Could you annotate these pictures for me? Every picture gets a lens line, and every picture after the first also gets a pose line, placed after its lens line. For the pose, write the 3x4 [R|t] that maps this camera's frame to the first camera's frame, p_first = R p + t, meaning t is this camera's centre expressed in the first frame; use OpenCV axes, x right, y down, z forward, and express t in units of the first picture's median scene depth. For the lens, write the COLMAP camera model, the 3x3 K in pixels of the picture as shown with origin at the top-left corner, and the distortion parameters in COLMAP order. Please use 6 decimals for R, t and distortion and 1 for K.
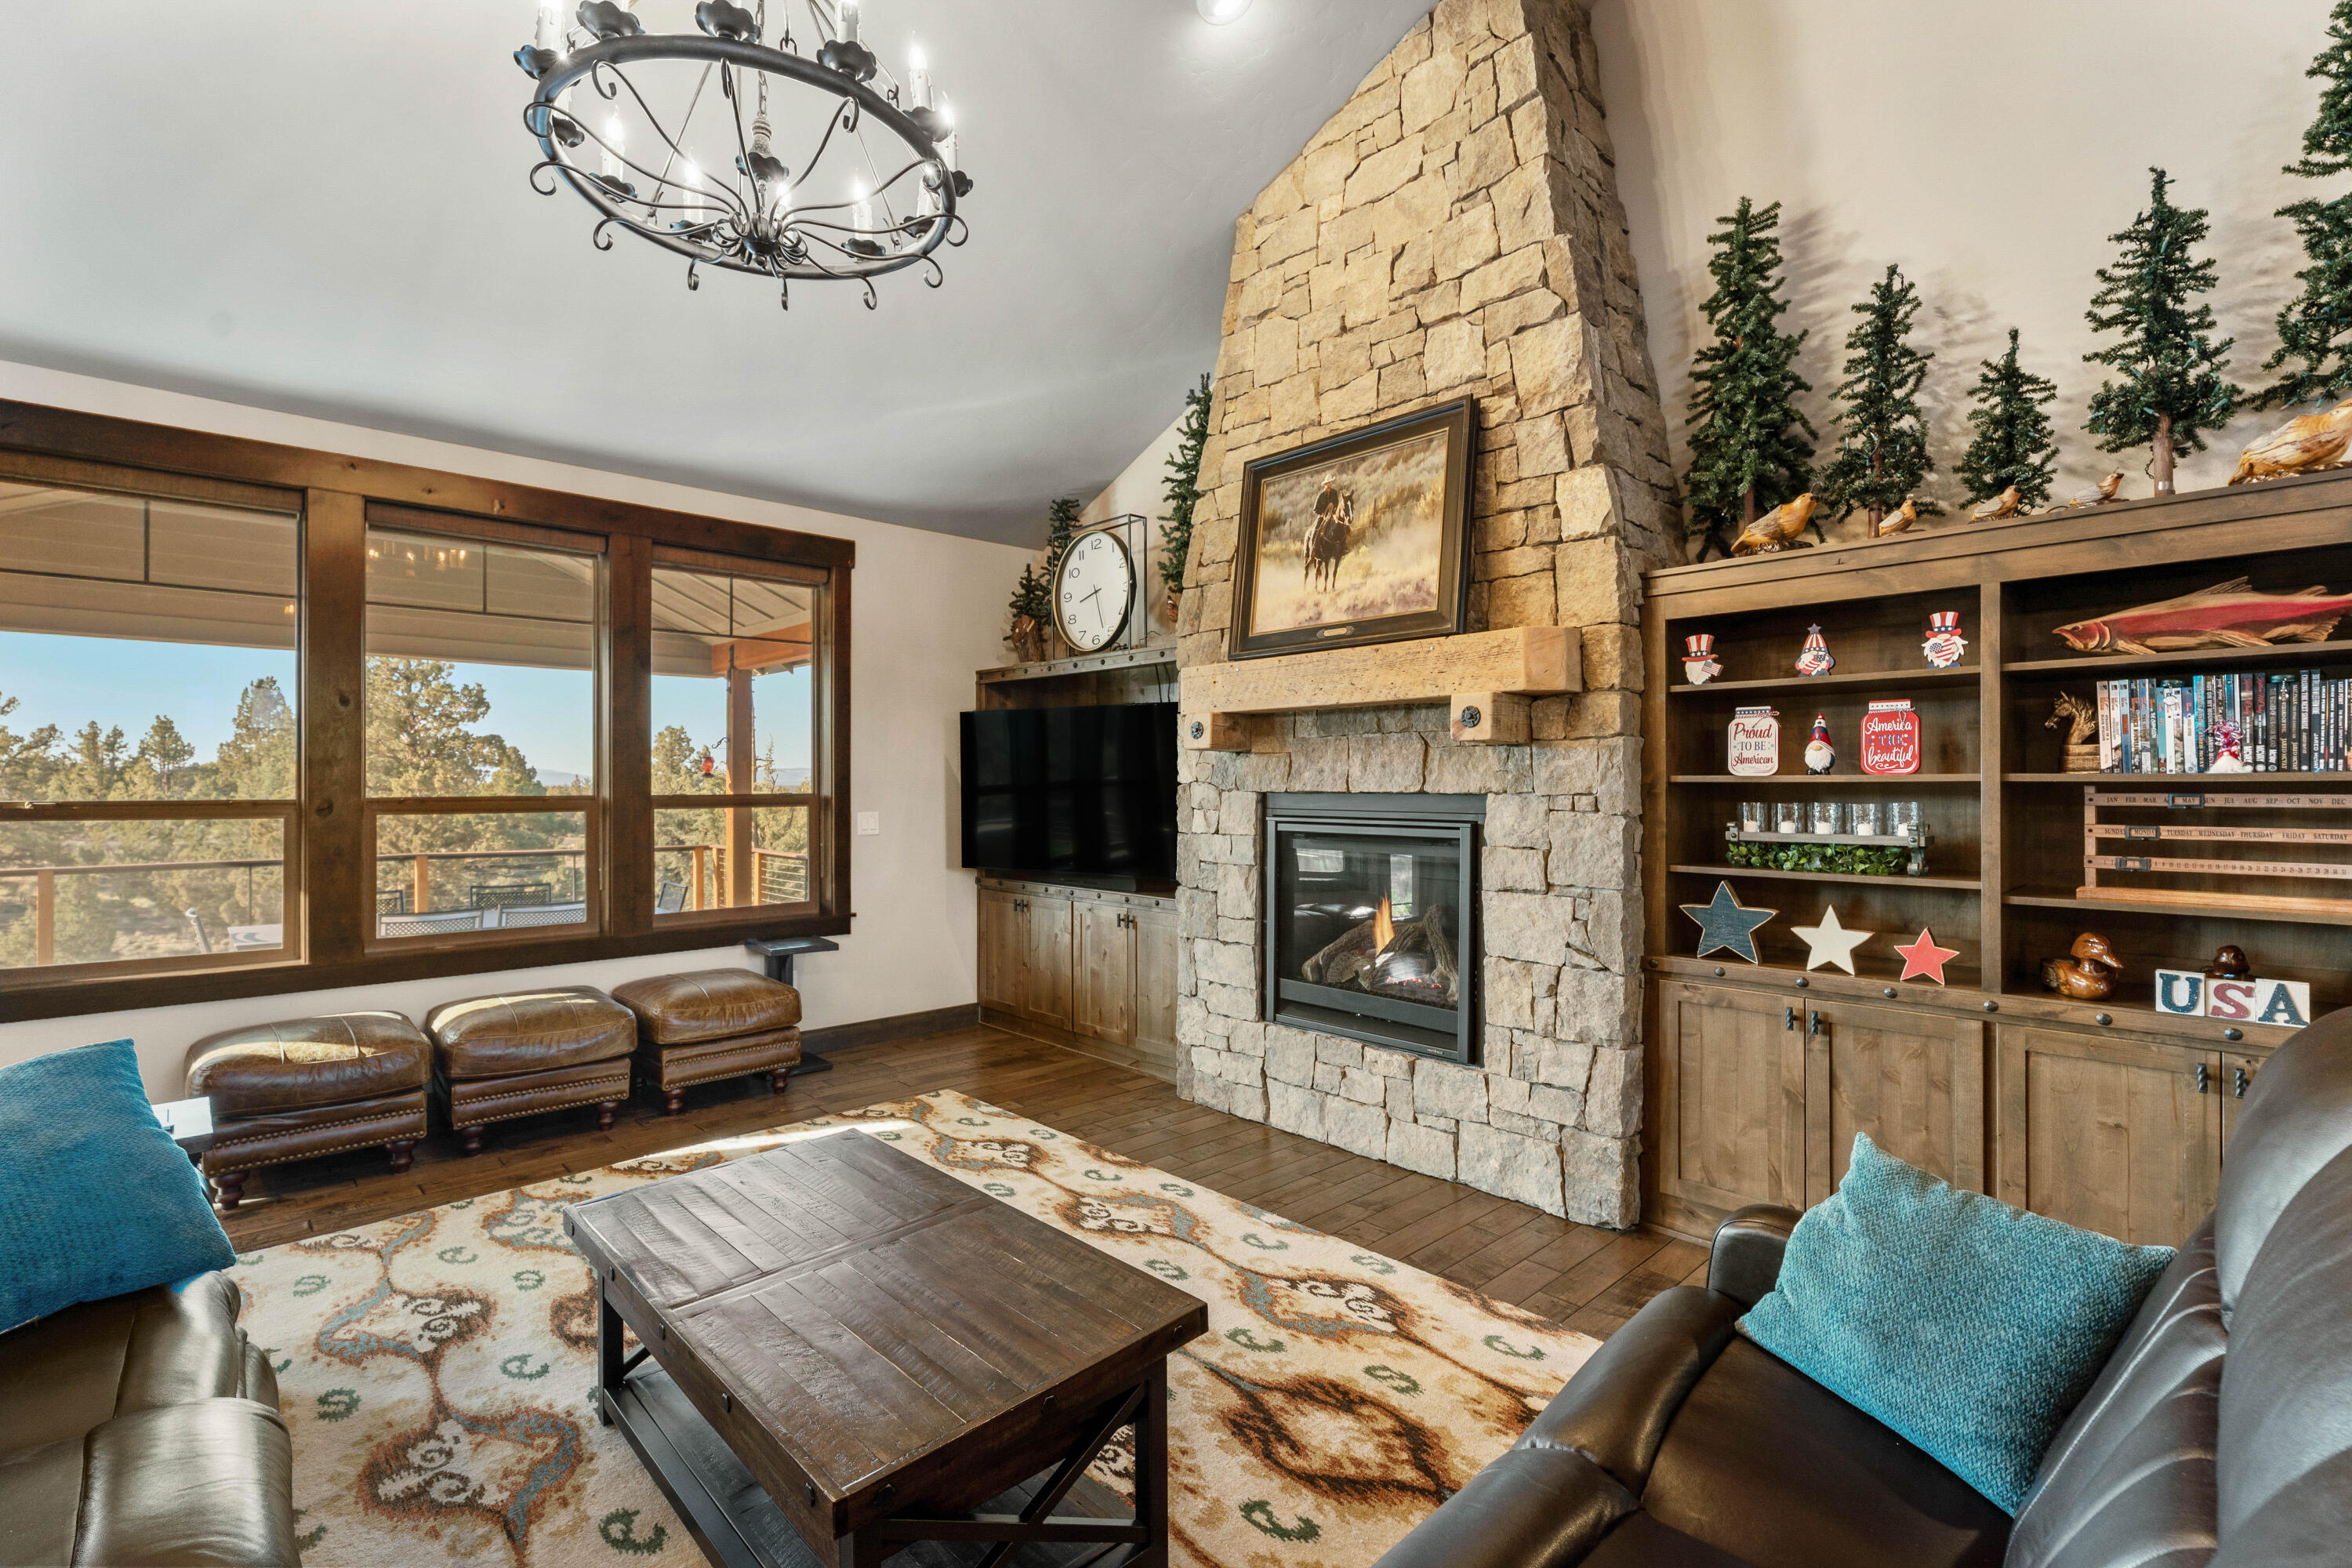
lens RADIAL K [[1061.7, 0, 1170.6], [0, 1061.7, 777.8], [0, 0, 1]] dist [-0.000544, 0.000242]
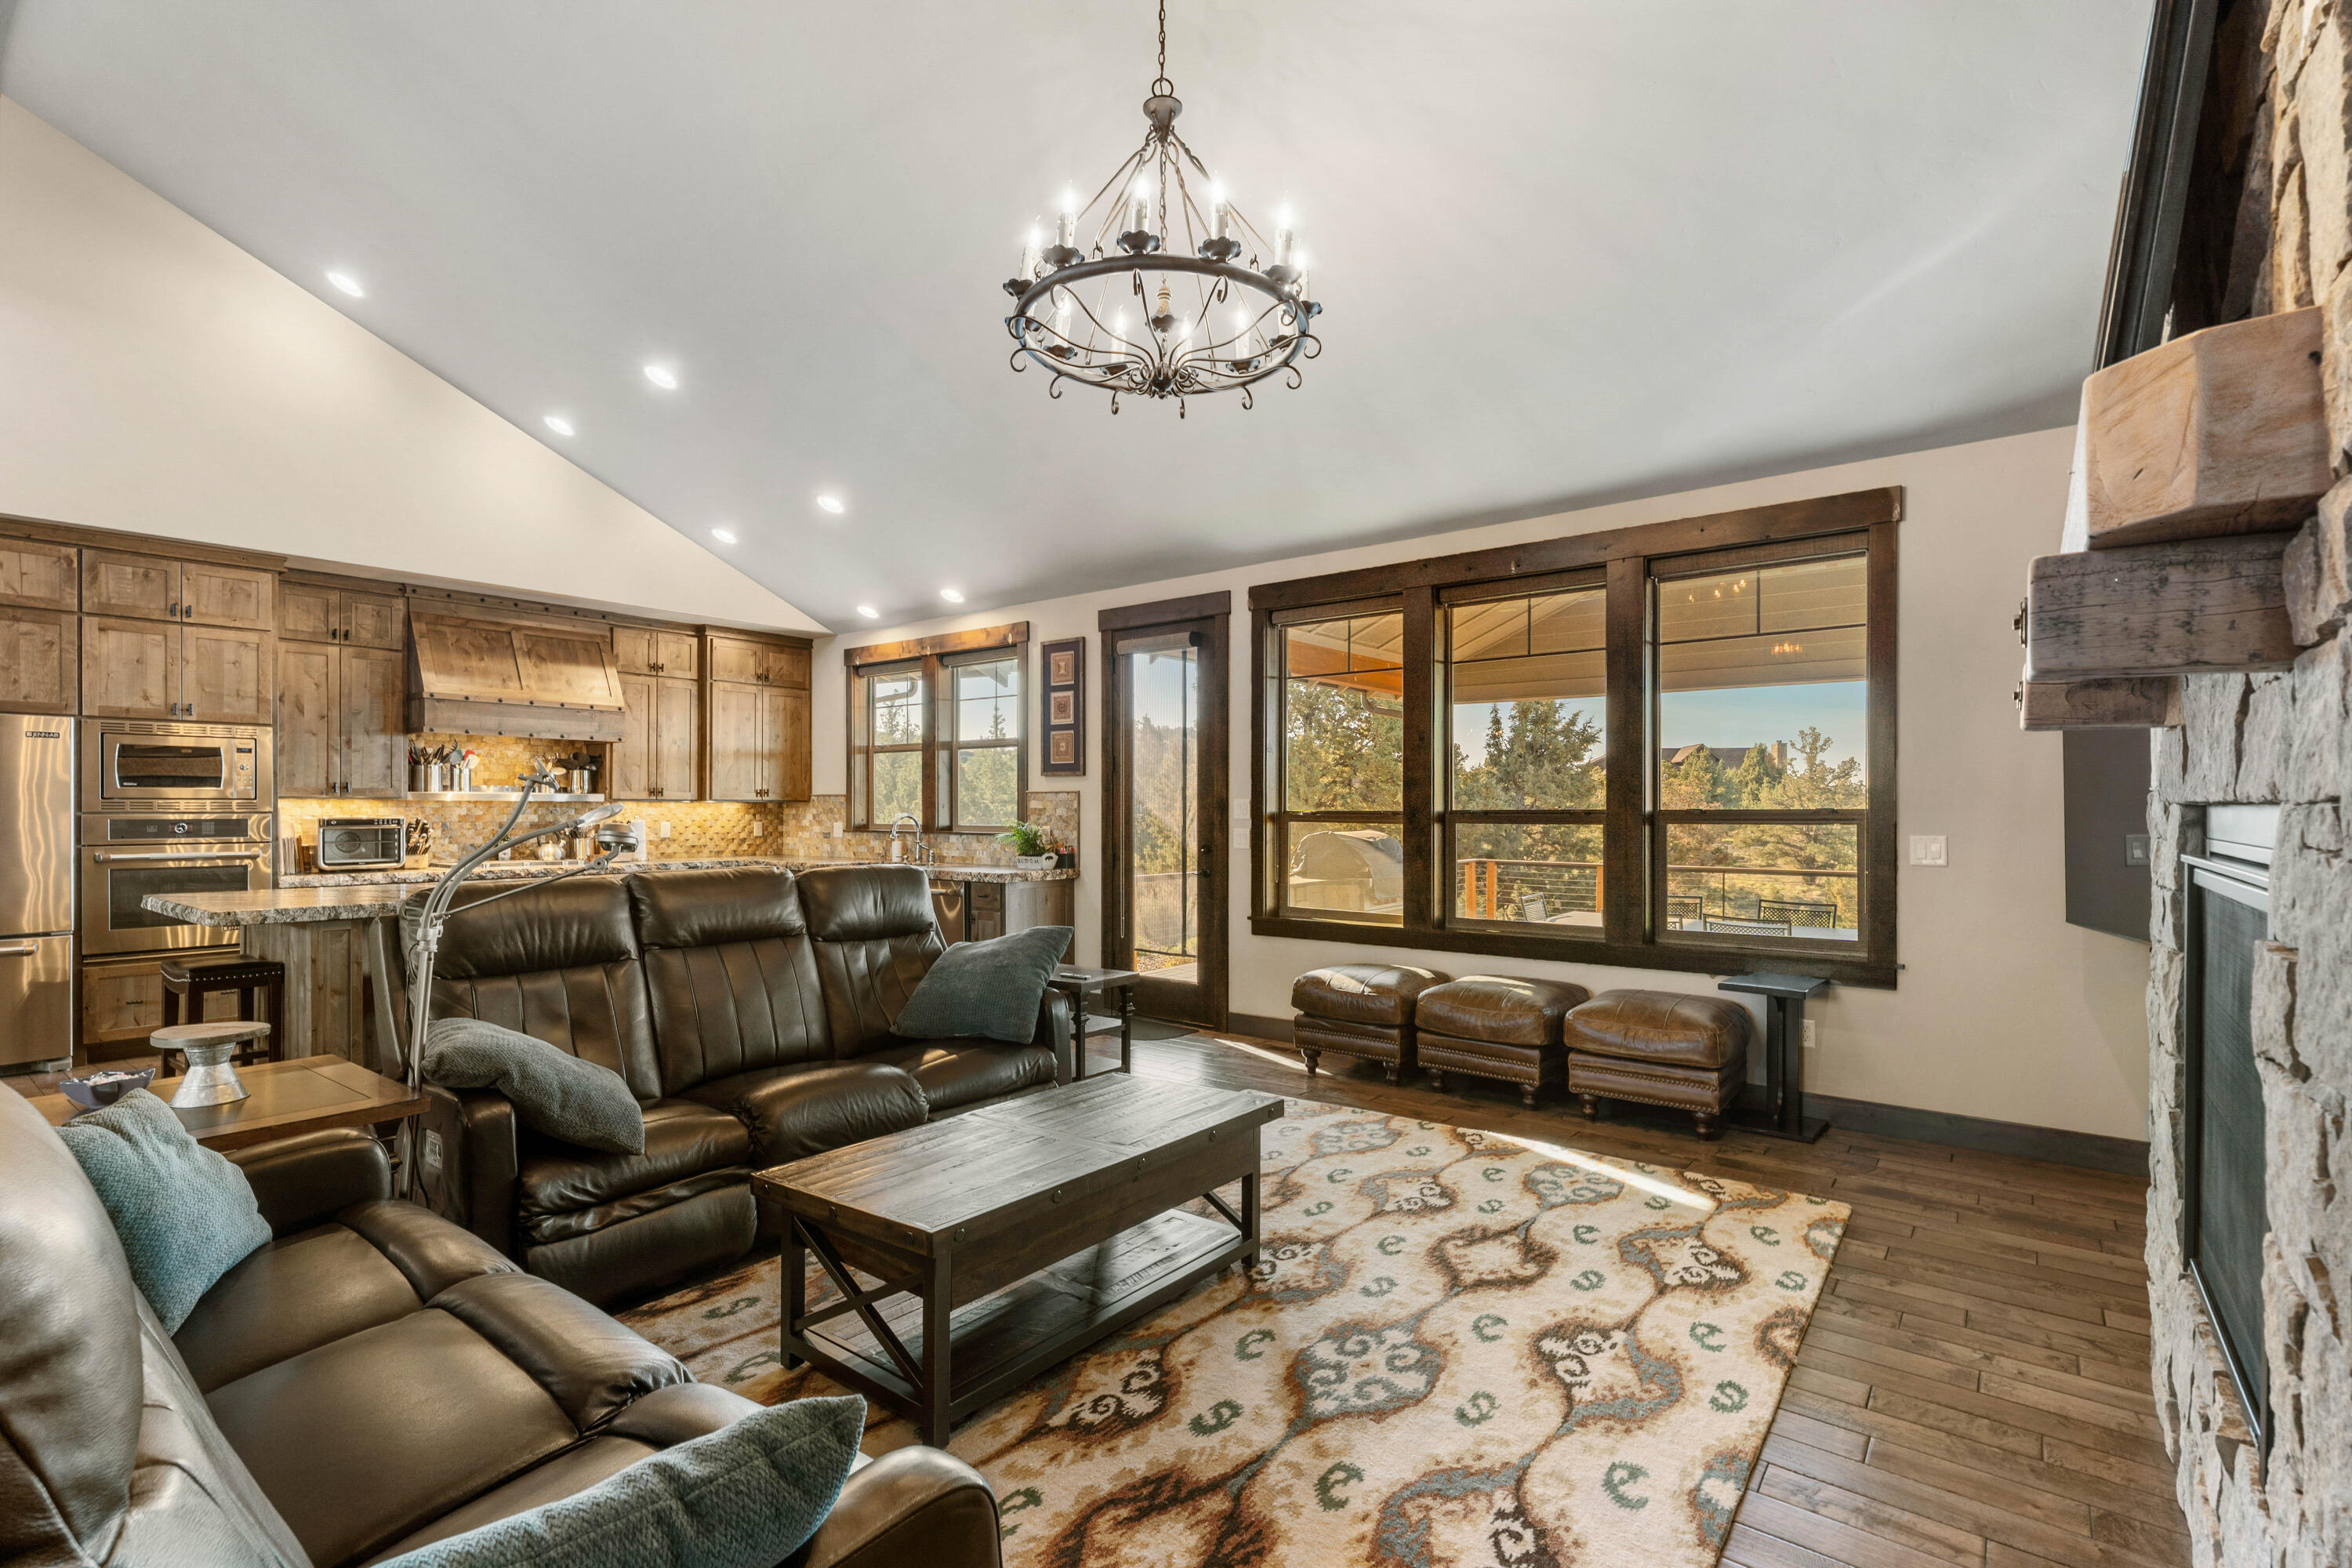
lens RADIAL K [[1061.7, 0, 1149.8], [0, 1061.7, 817.0], [0, 0, 1]] dist [-0.000544, 0.000242]
pose [[0.131279, 0.008845, -0.991306, 0.565053], [0.008126, 0.999917, 0.009998, 0.010442], [0.991312, -0.009368, 0.131196, 0.502655]]
